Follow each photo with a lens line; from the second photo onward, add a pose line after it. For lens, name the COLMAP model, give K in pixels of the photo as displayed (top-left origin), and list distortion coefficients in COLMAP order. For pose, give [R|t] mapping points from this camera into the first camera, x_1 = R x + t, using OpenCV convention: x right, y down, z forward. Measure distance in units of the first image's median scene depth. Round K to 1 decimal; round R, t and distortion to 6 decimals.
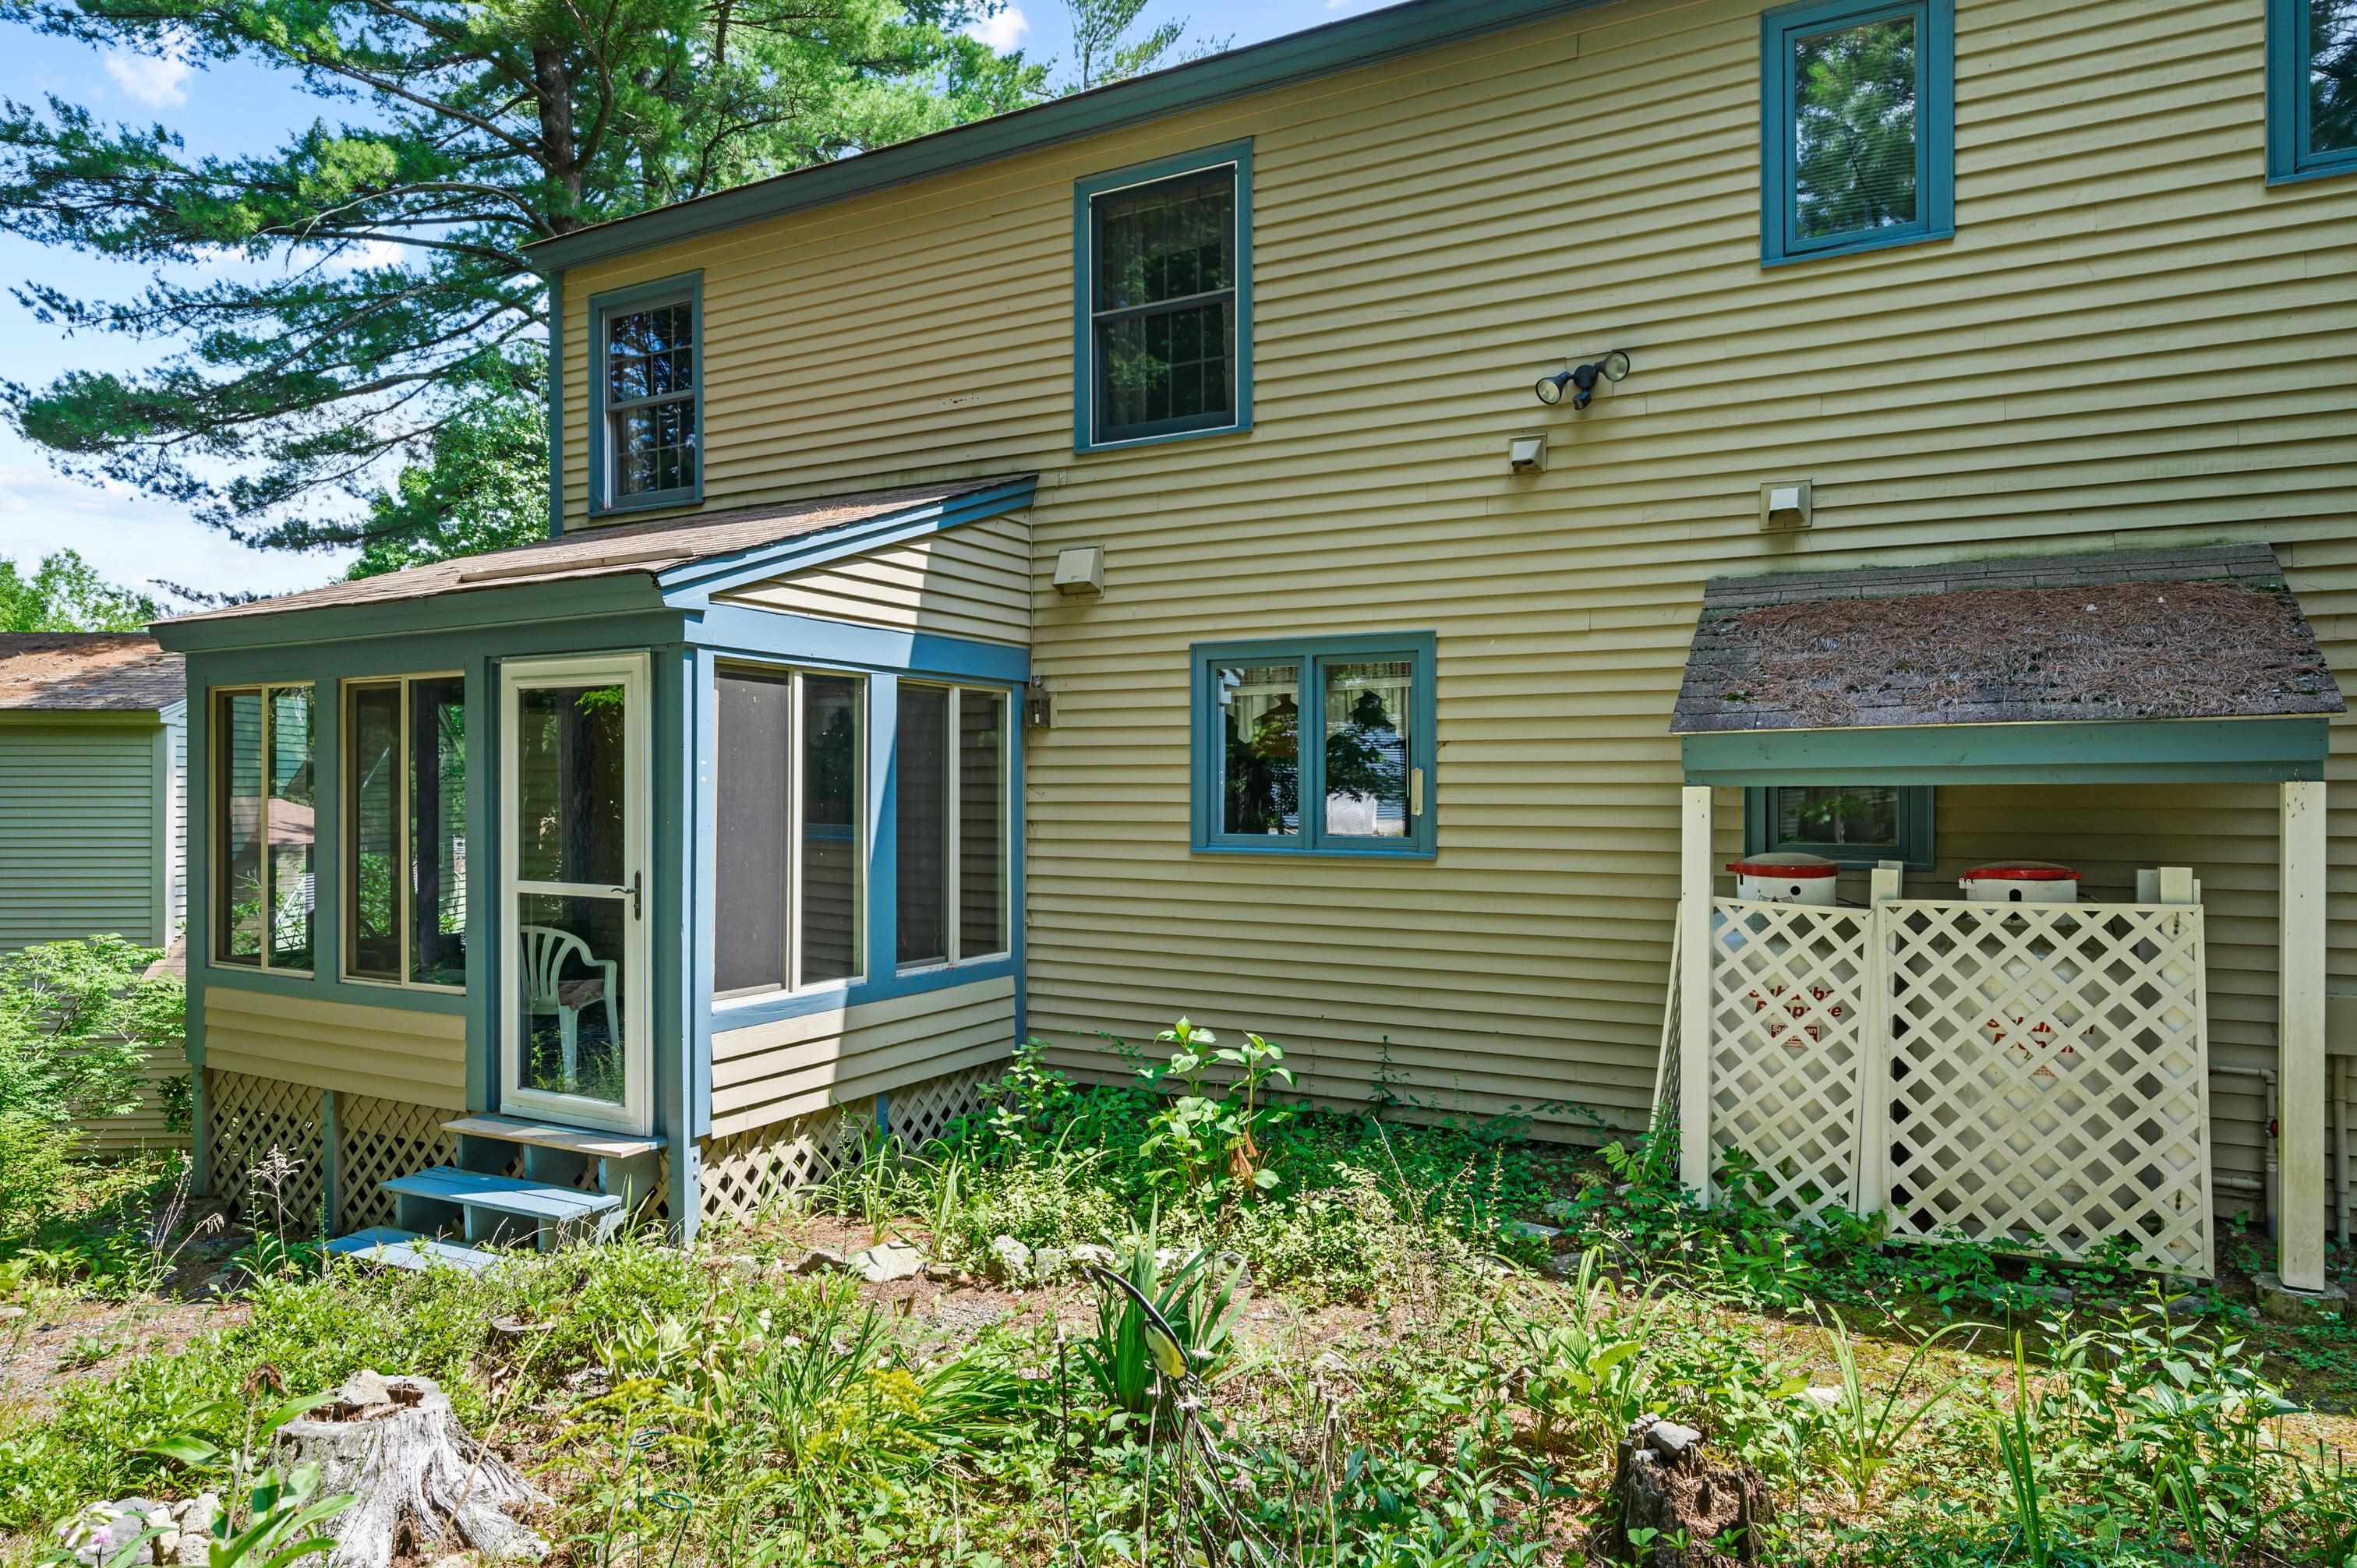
lens RADIAL K [[1416.6, 0, 1178.5], [0, 1416.6, 784.0], [0, 0, 1]] dist [0.000726, -0.000985]
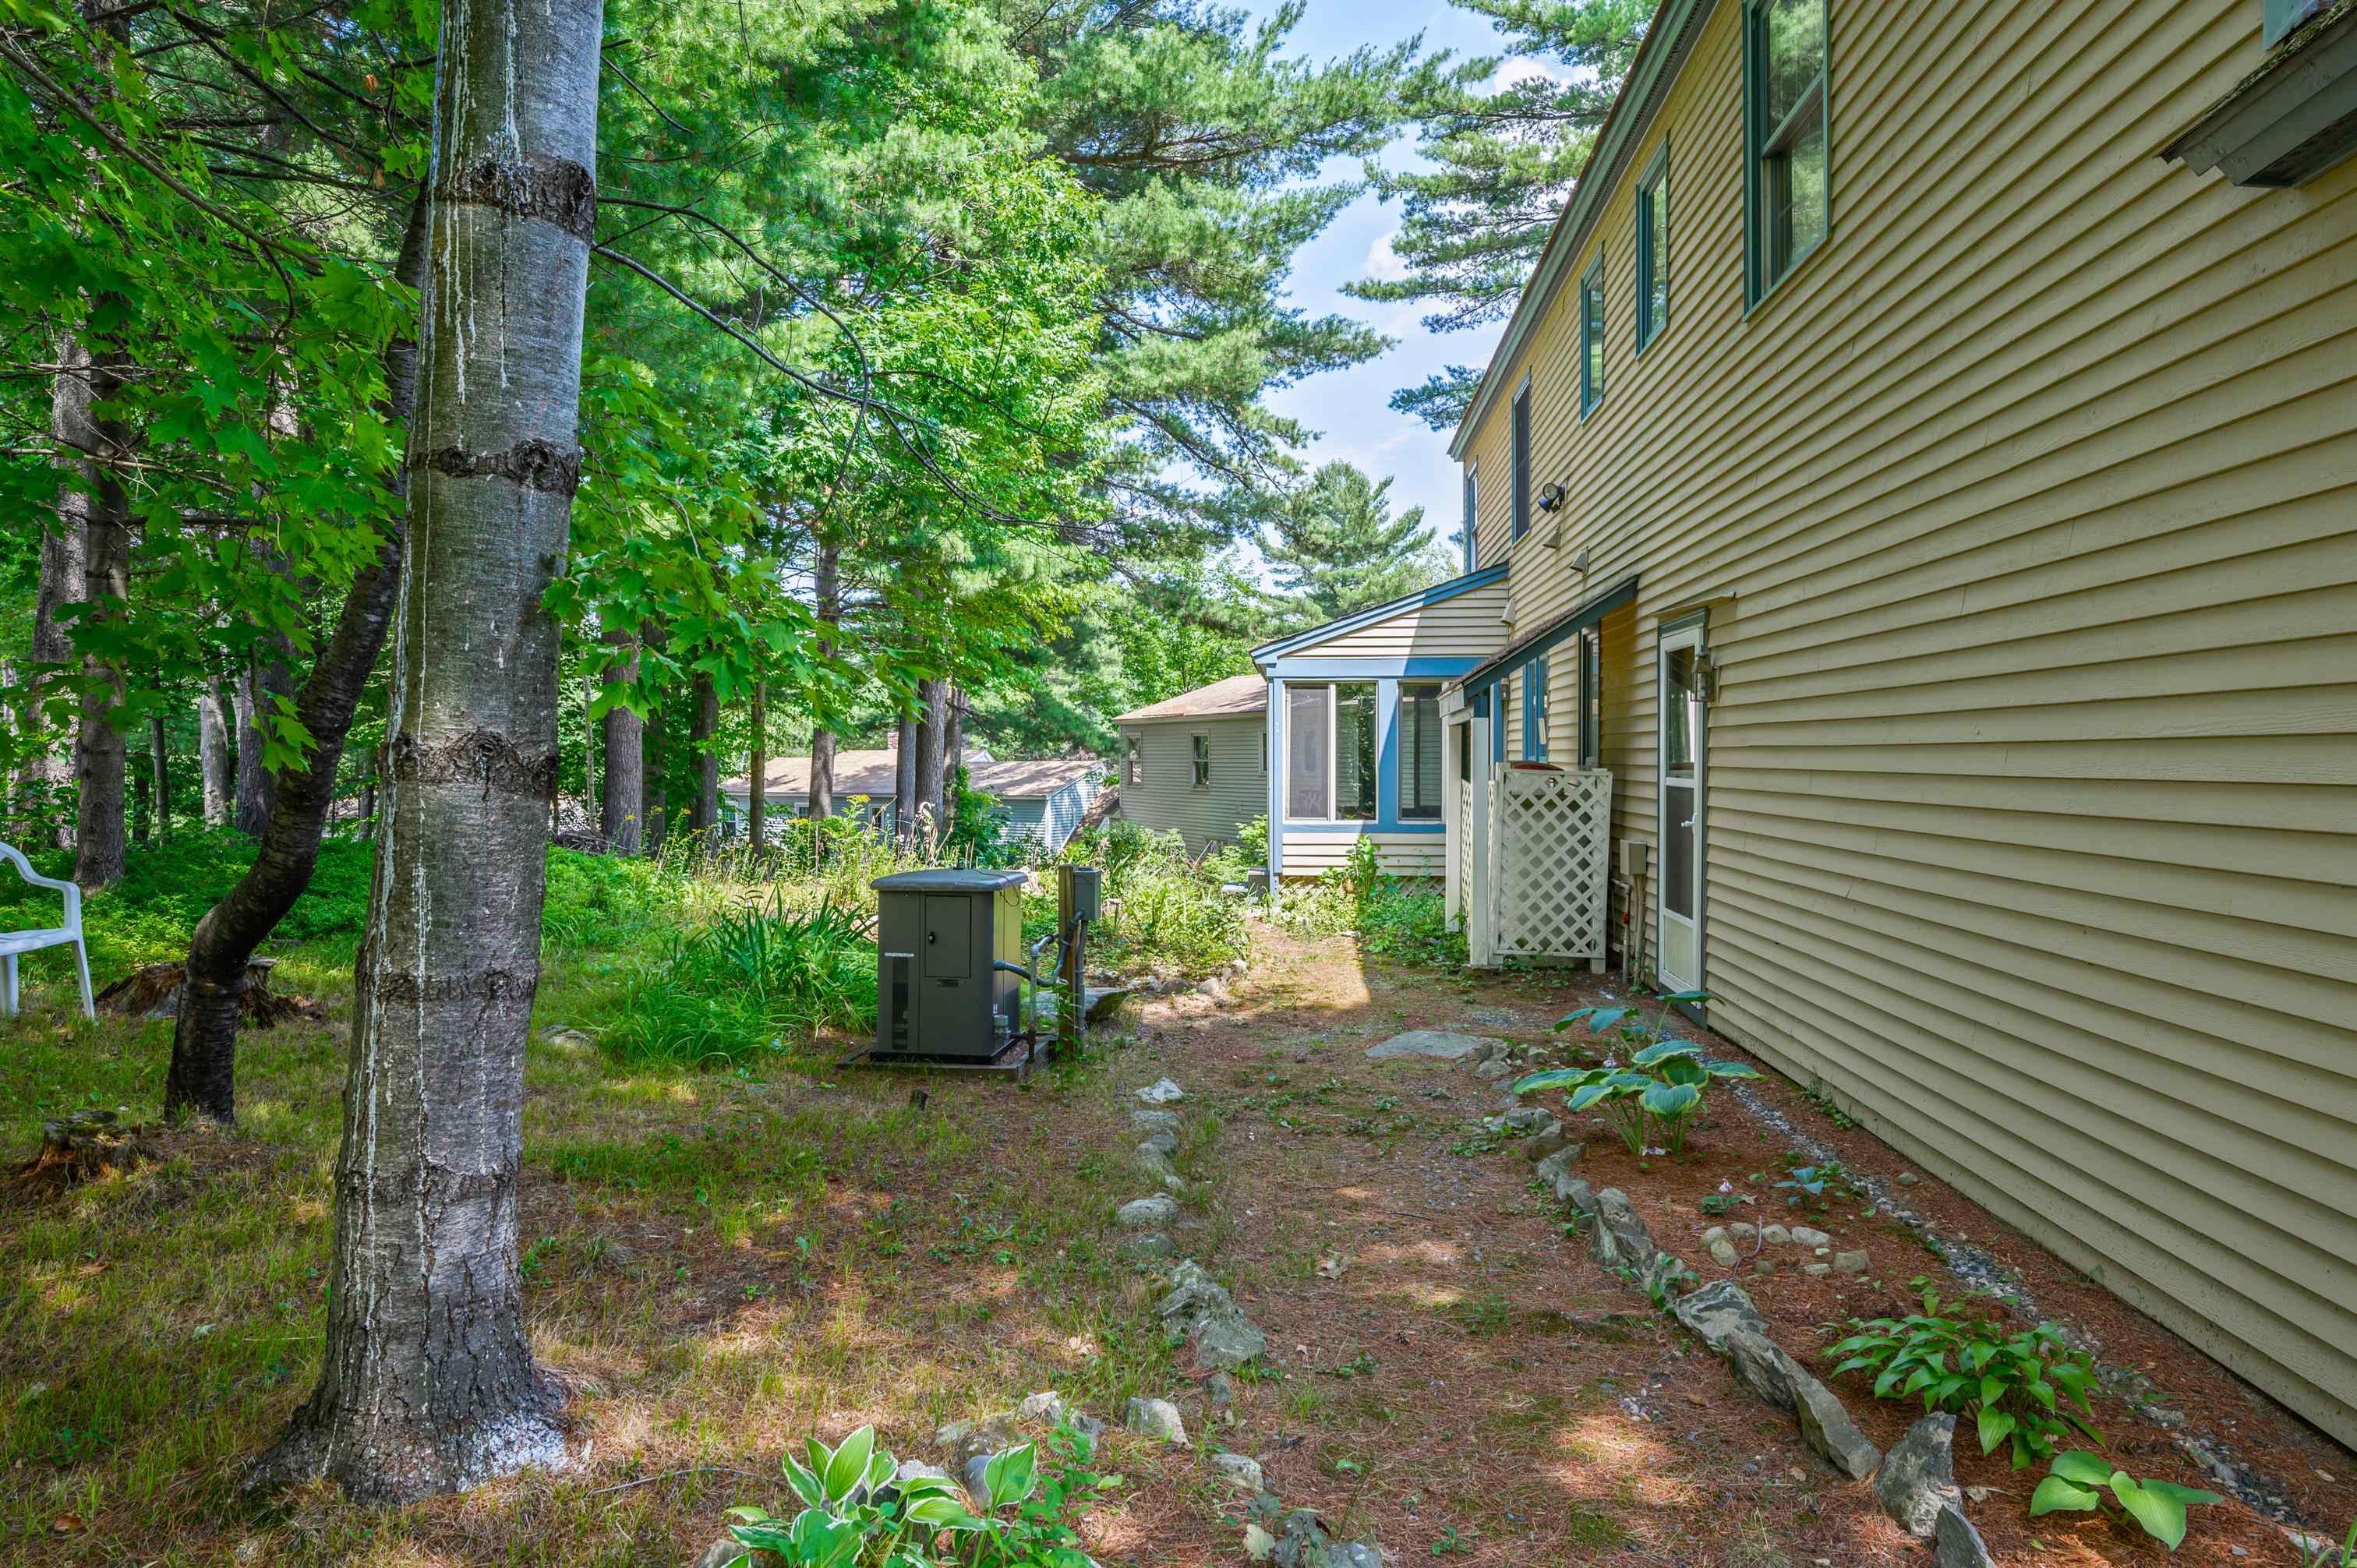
lens RADIAL K [[1408.4, 0, 1178.5], [0, 1408.4, 784.0], [0, 0, 1]] dist [-0.003277, -0.000389]
pose [[0.404224, 0.014790, -0.914540, 1.604757], [0.007207, 0.999787, 0.019354, 0.035695], [0.914631, -0.014415, 0.404032, -0.142580]]
